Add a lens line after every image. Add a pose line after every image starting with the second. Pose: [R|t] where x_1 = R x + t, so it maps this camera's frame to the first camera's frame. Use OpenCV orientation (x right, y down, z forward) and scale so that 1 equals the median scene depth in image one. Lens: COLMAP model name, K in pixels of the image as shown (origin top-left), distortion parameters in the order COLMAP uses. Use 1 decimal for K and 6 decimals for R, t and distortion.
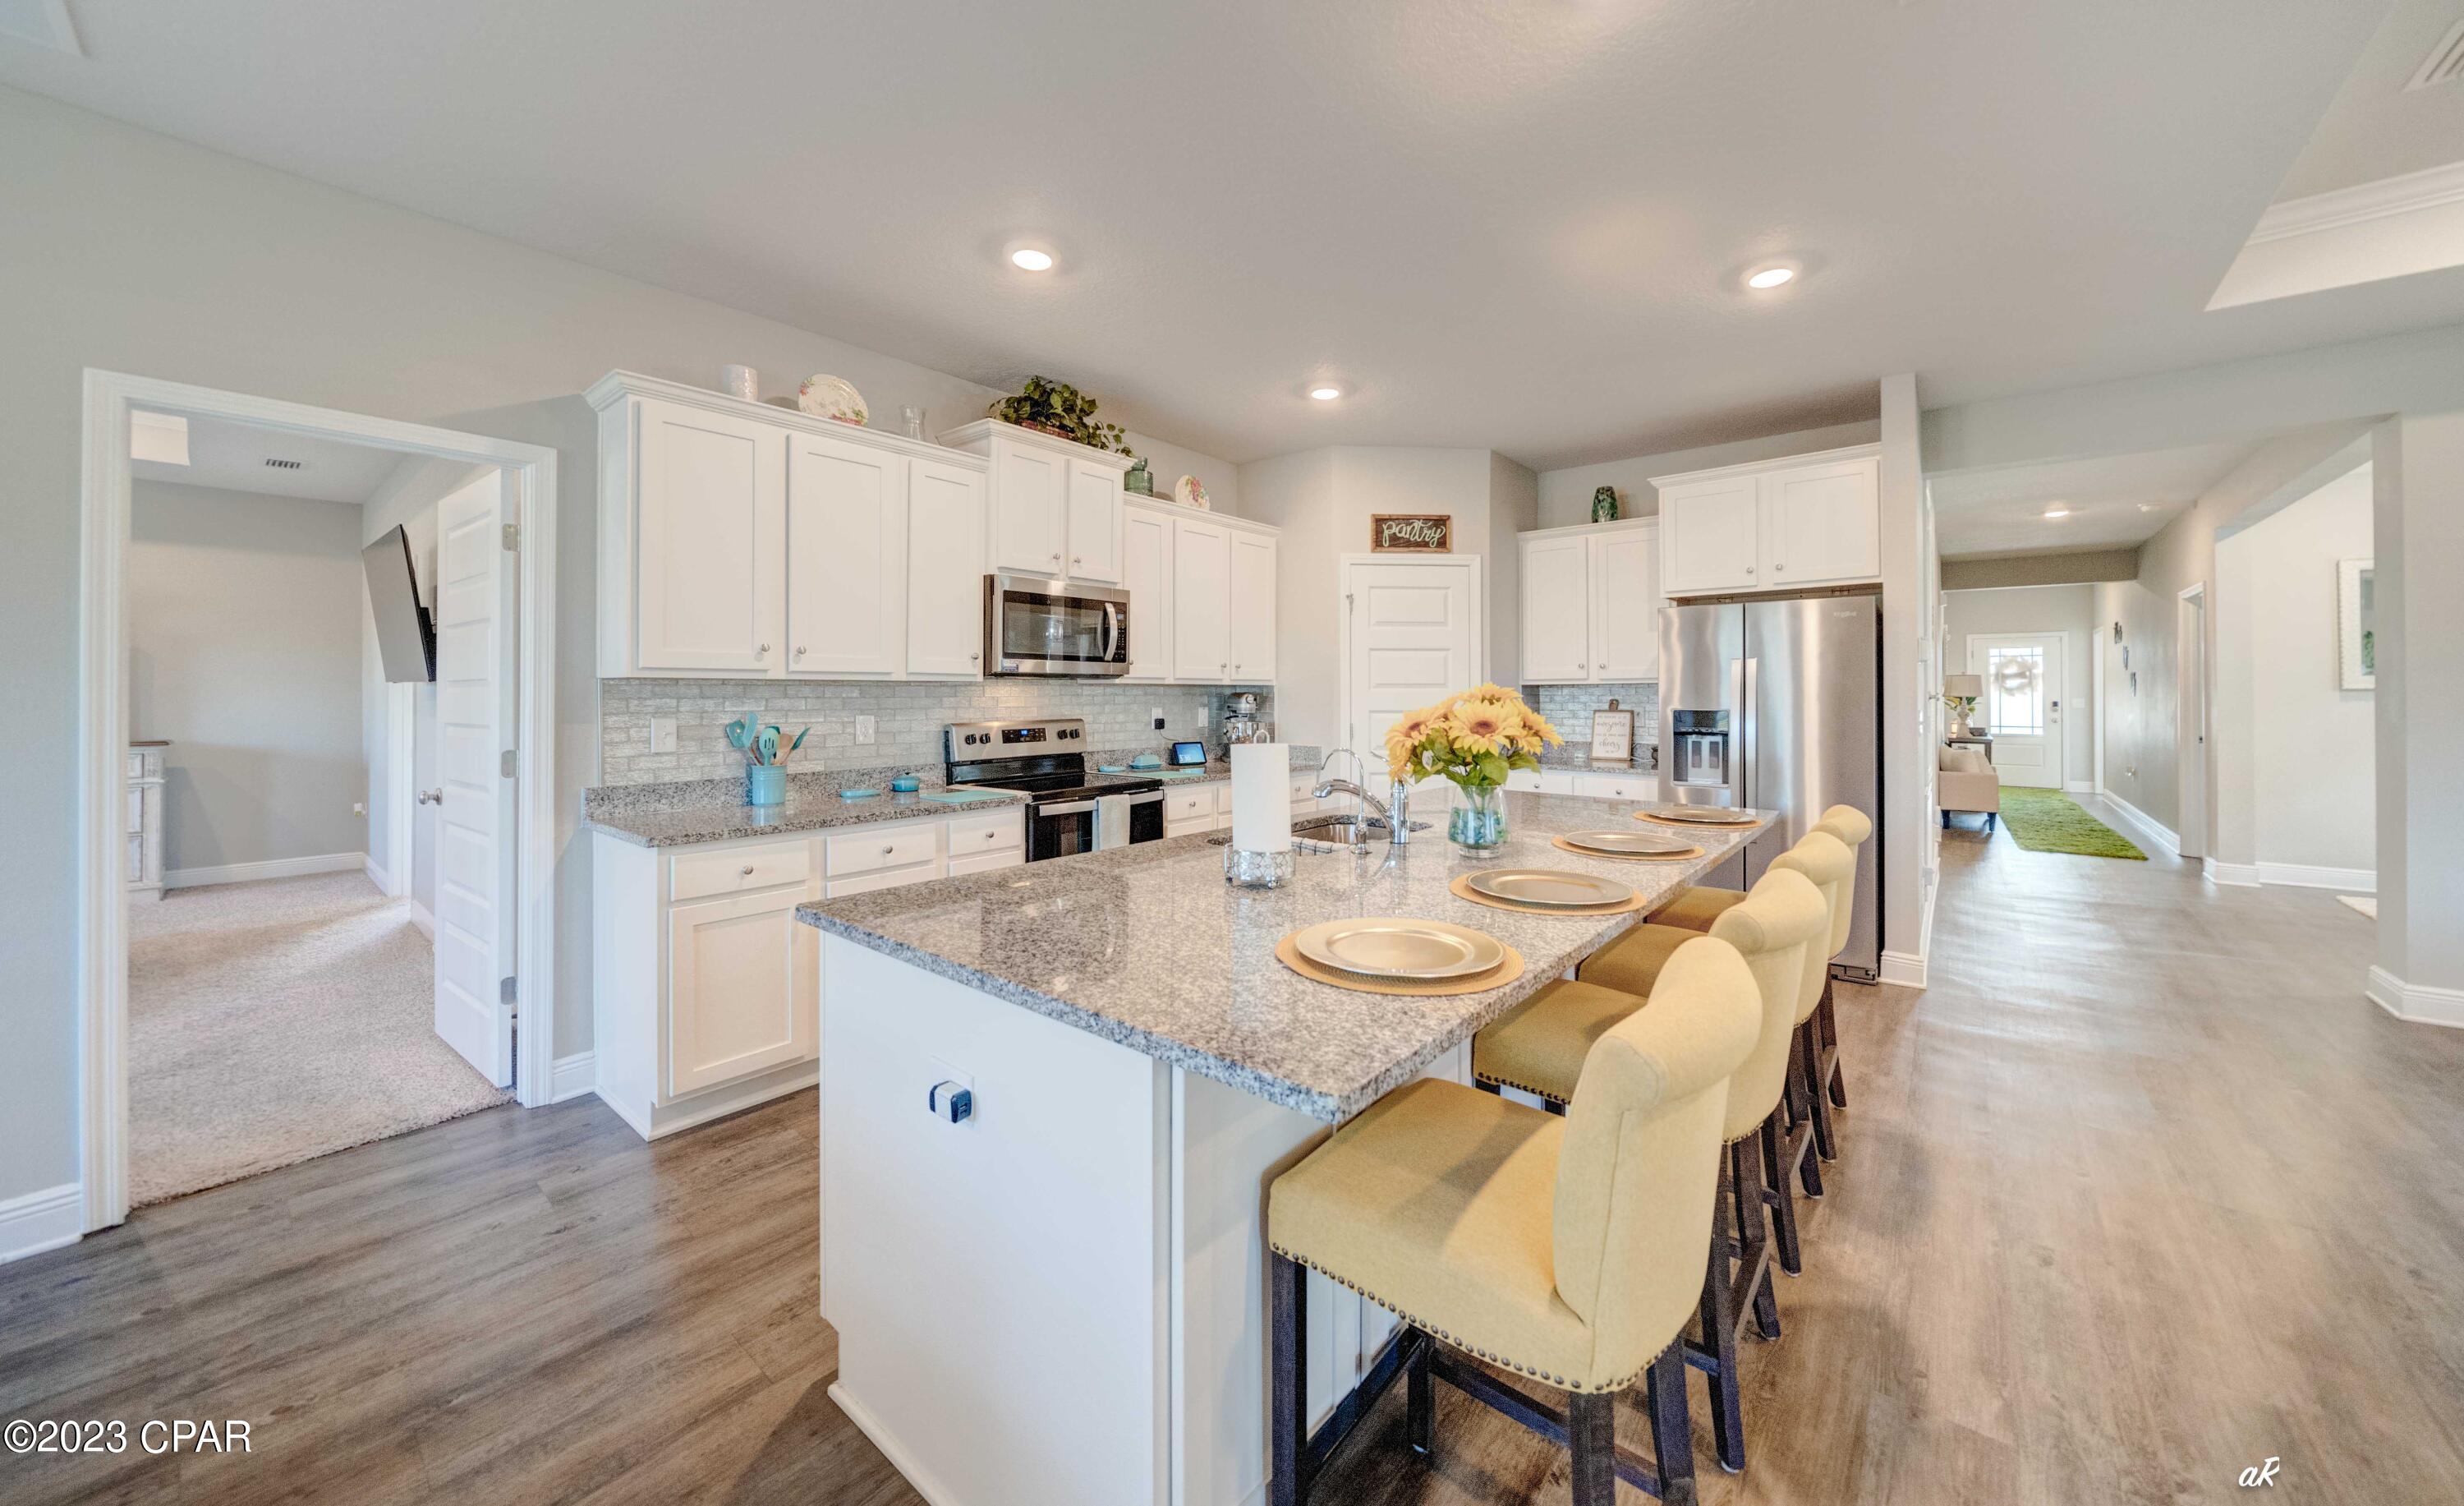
lens RADIAL K [[873.0, 0, 1241.2], [0, 873.0, 688.7], [0, 0, 1]] dist [-0.000628, -0.000073]
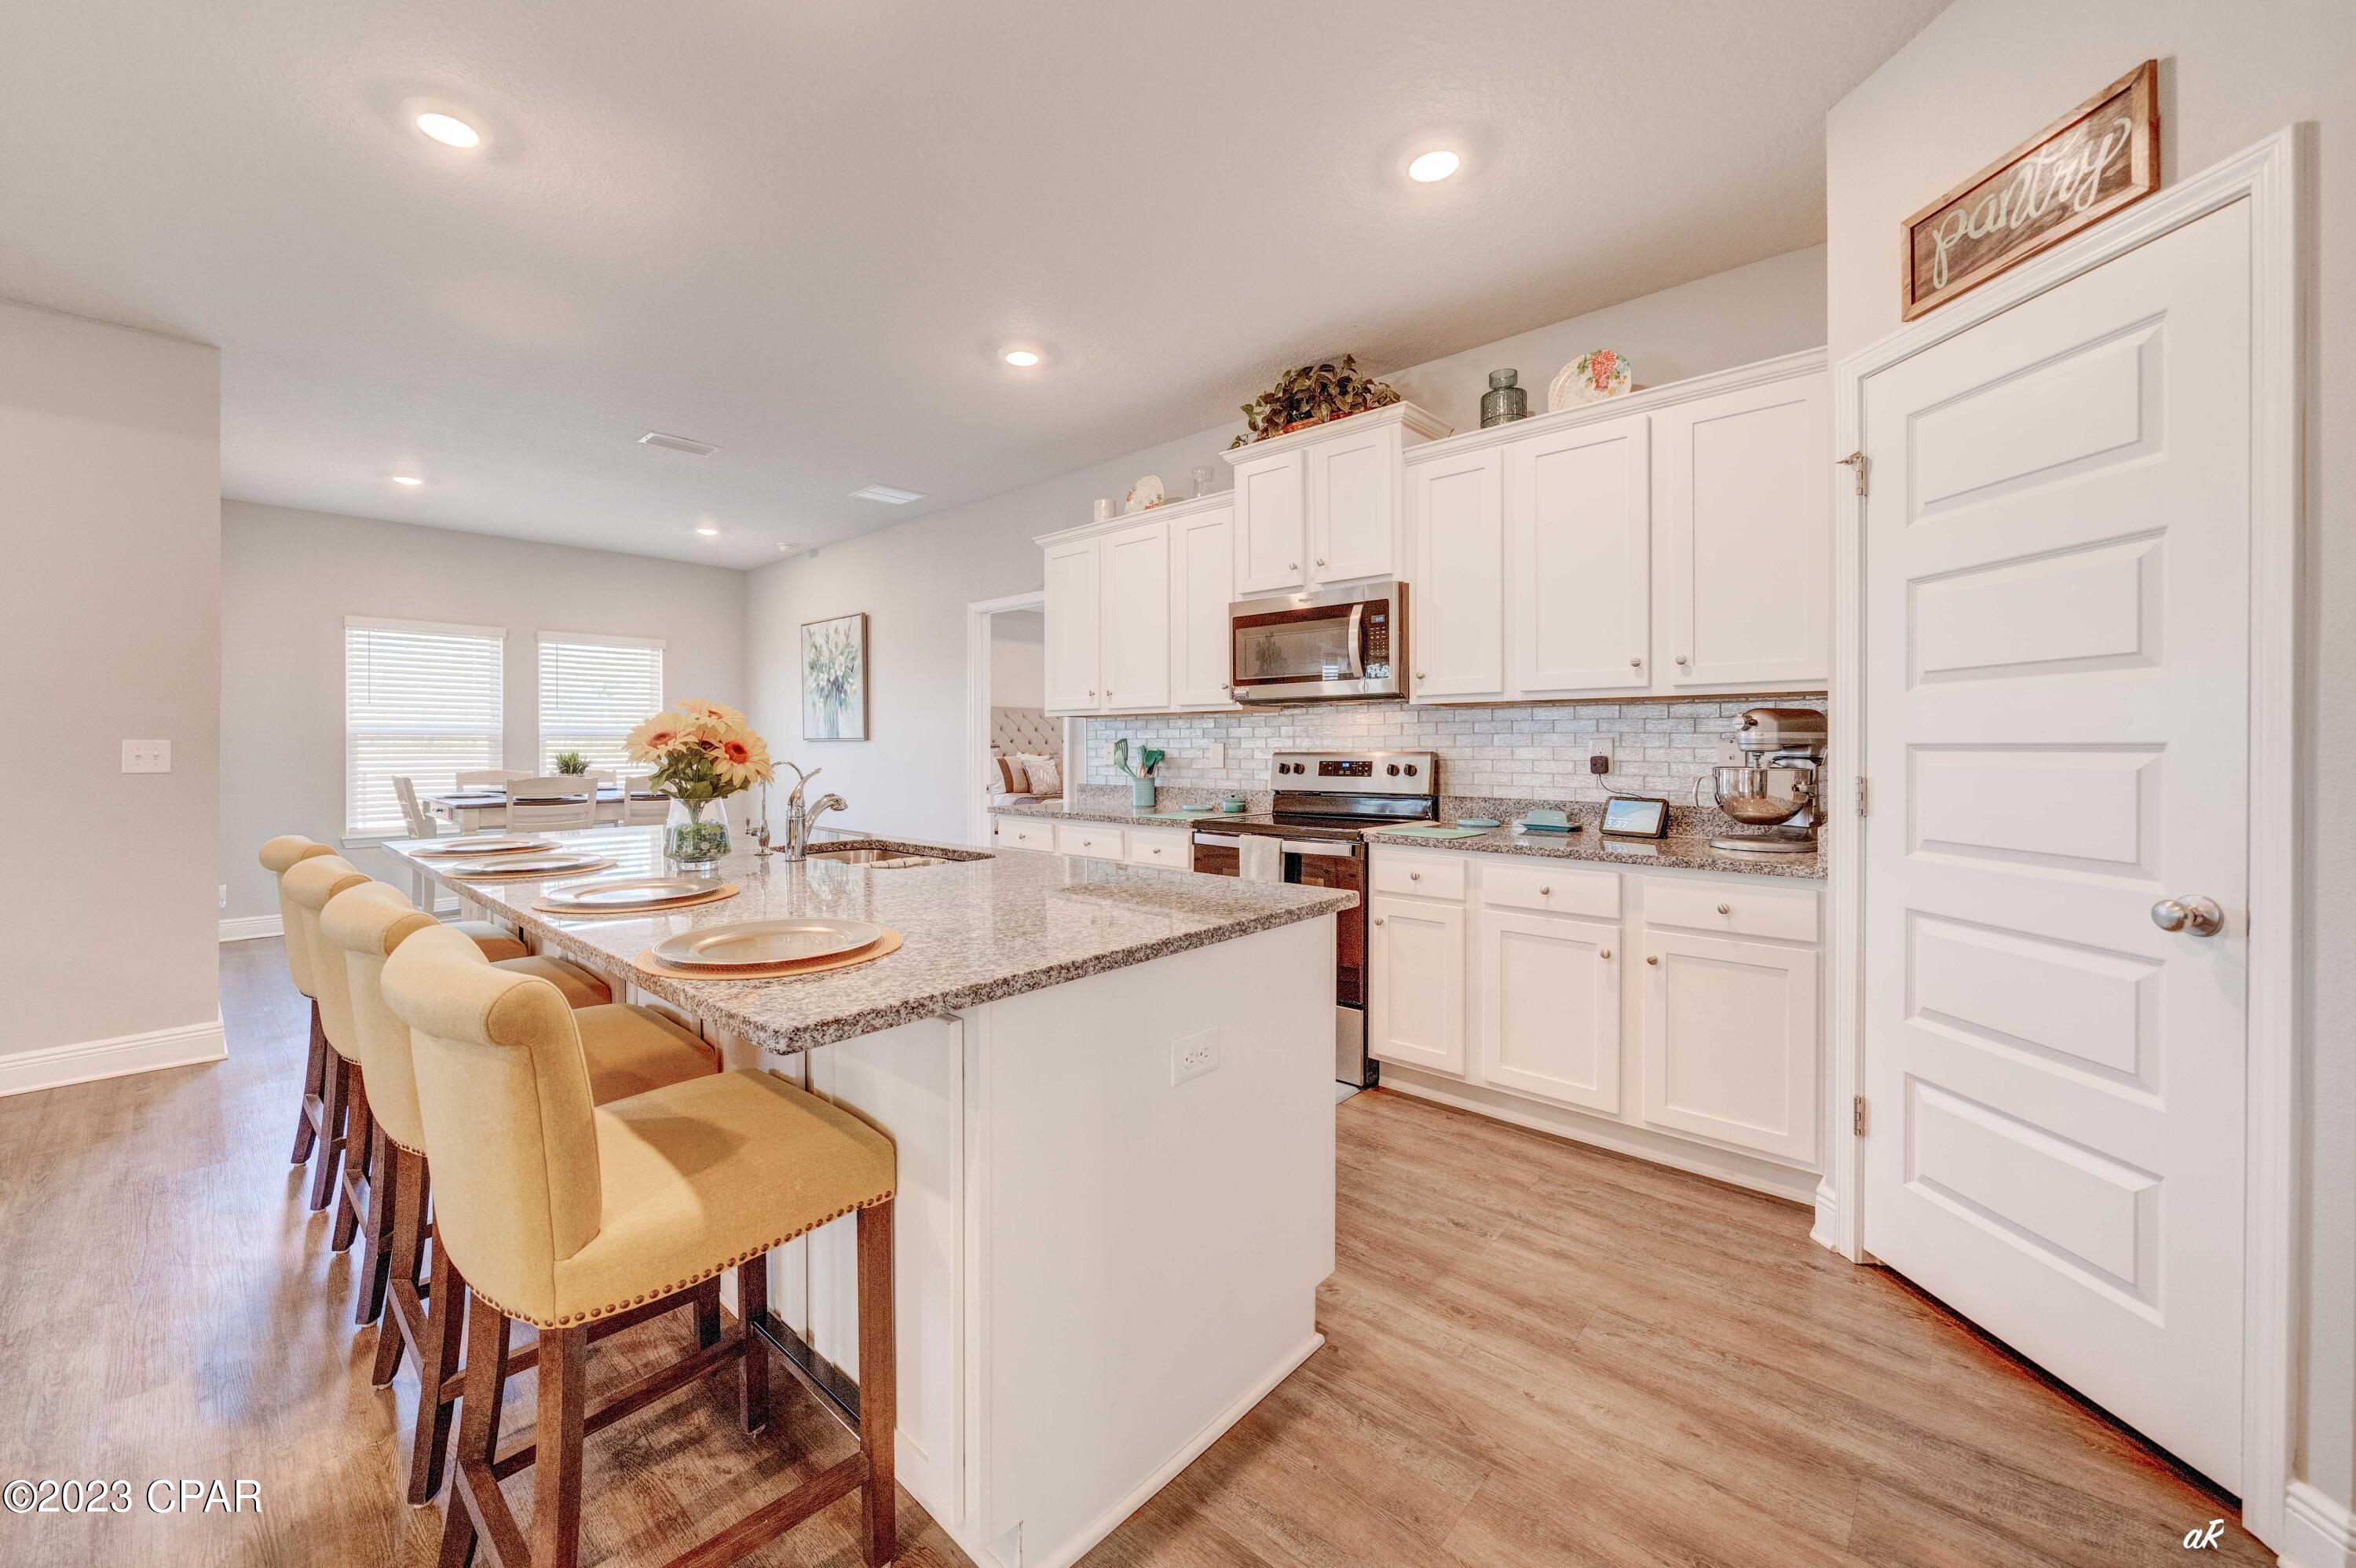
lens RADIAL K [[924.0, 0, 1122.3], [0, 924.0, 748.9], [0, 0, 1]] dist [-0.003007, -0.000247]
pose [[-0.080801, 0.004872, -0.996718, 0.664073], [0.007106, 0.999965, 0.004312, 0.026704], [0.996705, -0.006734, -0.080833, 0.805641]]
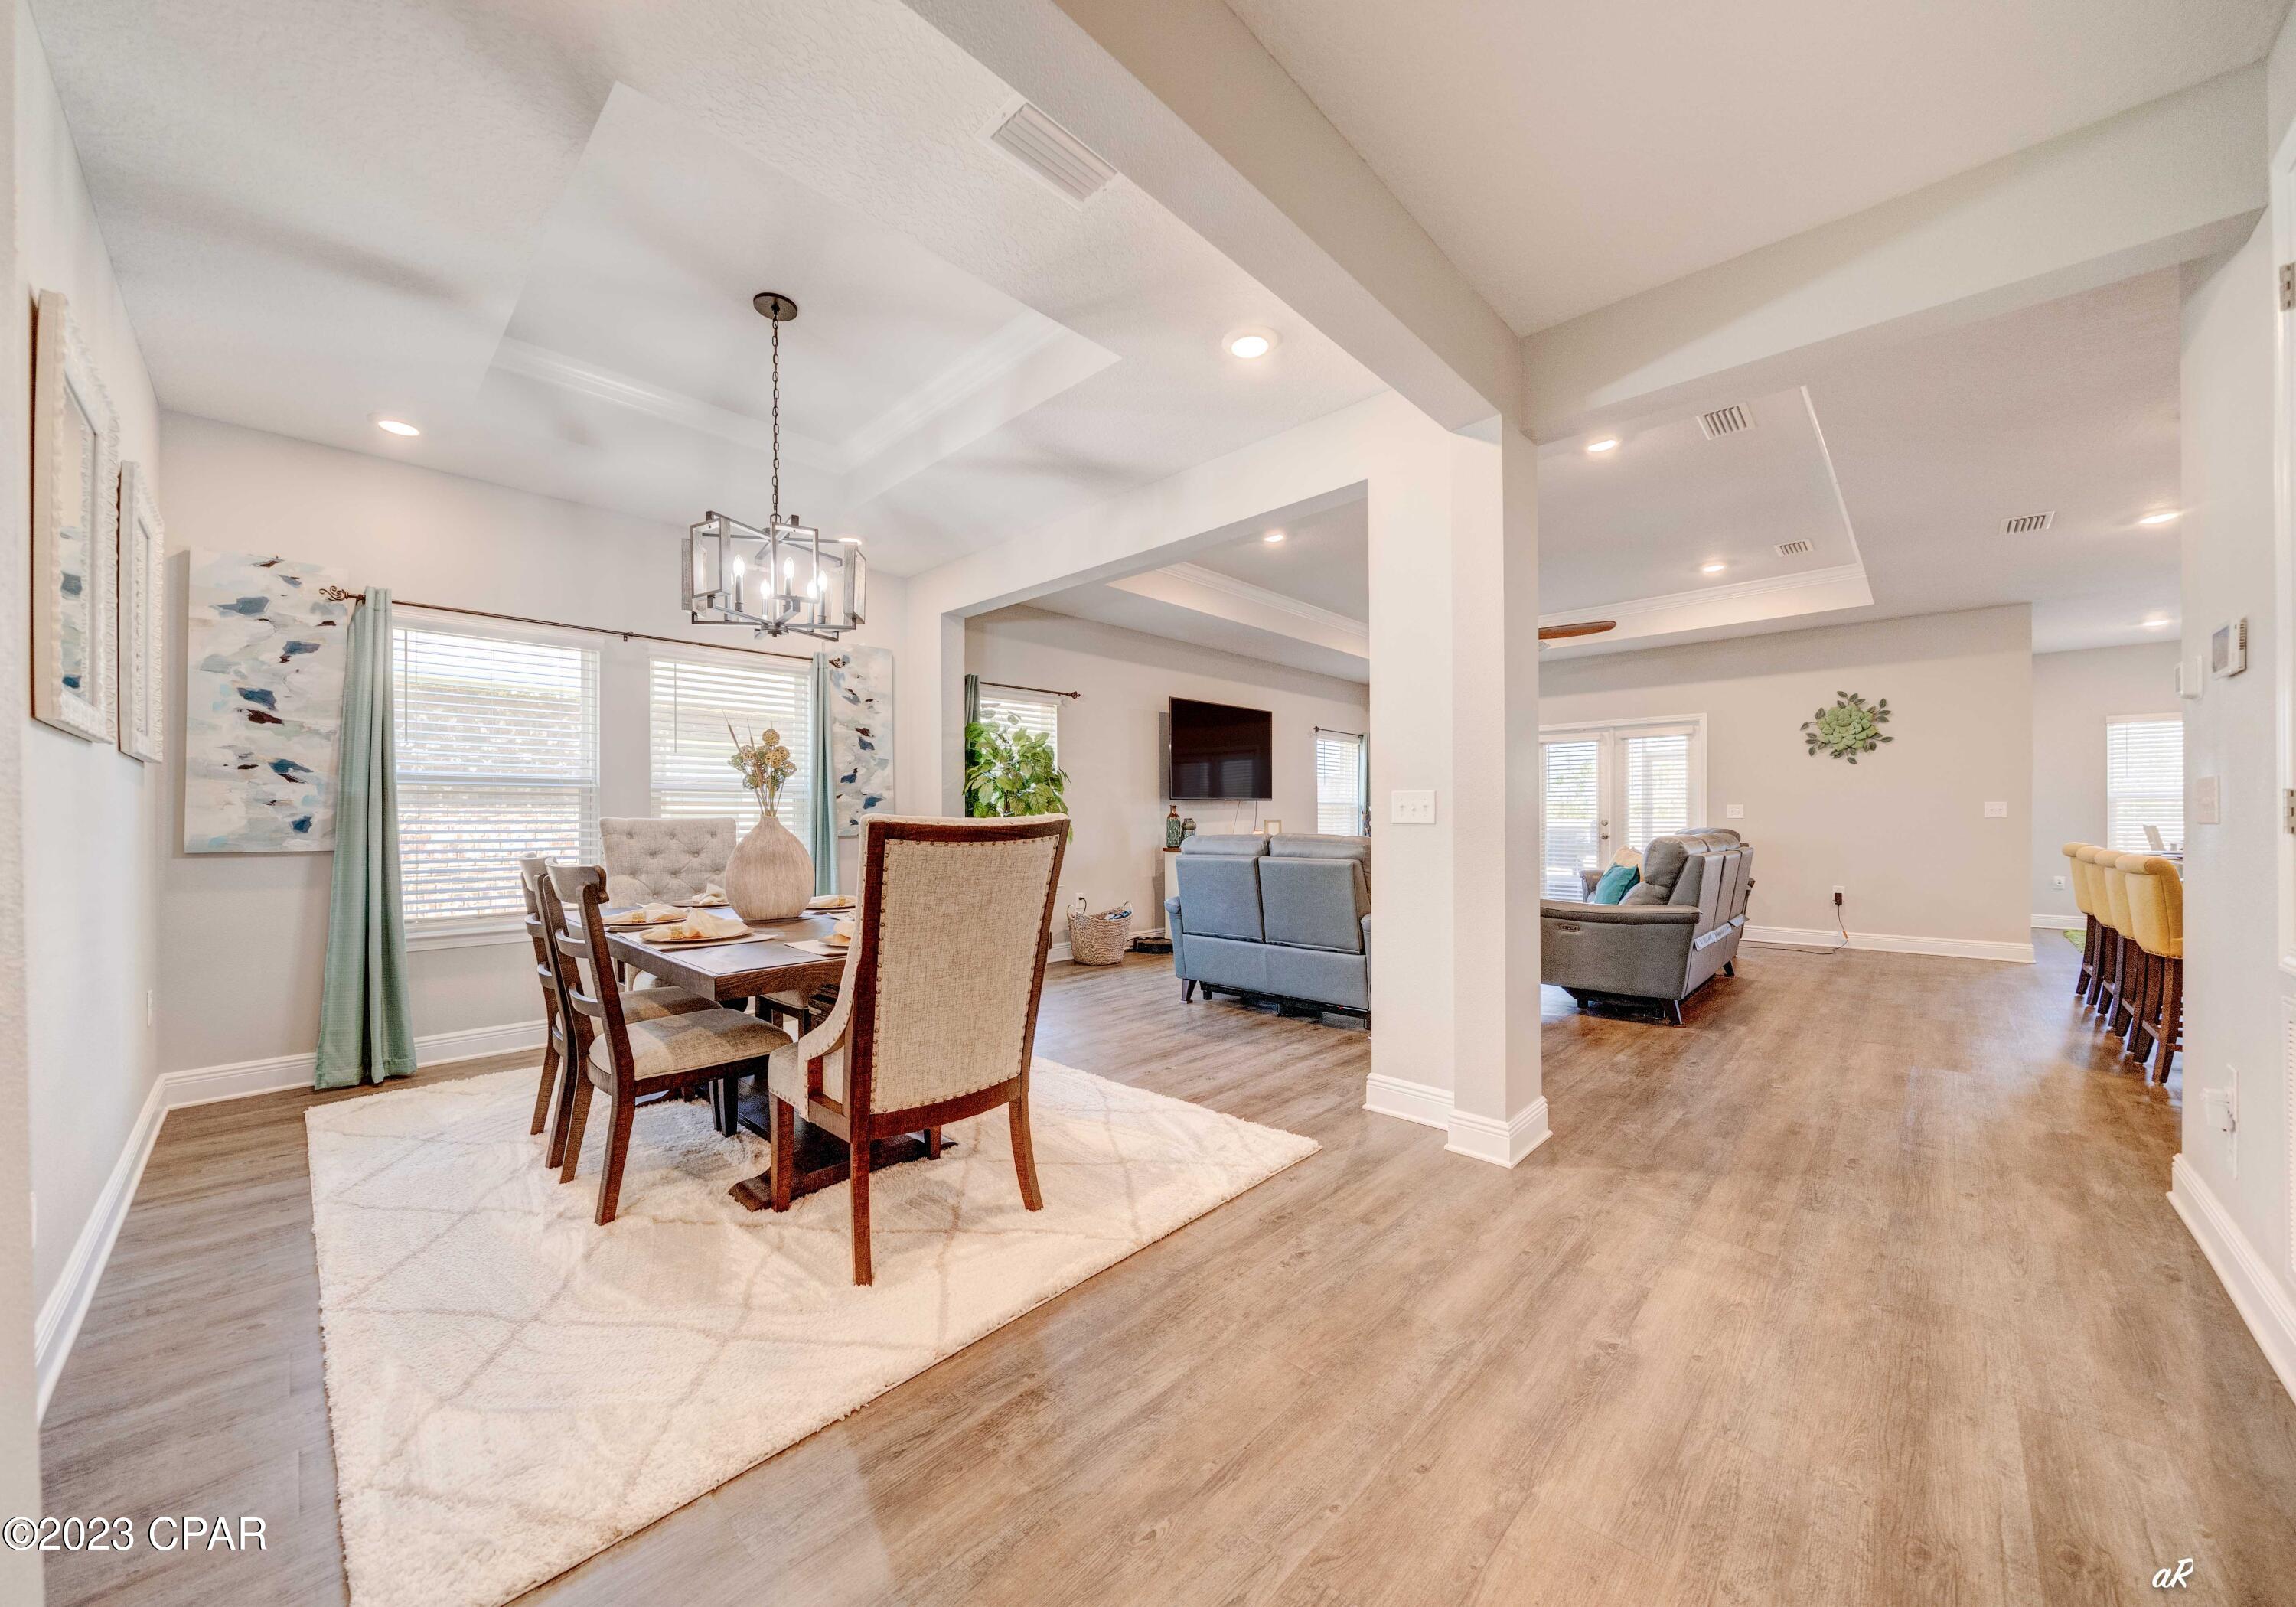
lens RADIAL K [[832.8, 0, 1132.3], [0, 832.8, 817.8], [0, 0, 1]] dist [-0.009605, 0.000146]
pose [[-0.996483, 0.004657, 0.083667, 1.351753], [0.003946, 0.999955, -0.008671, 0.050972], [-0.083703, -0.008311, -0.996456, 1.497143]]
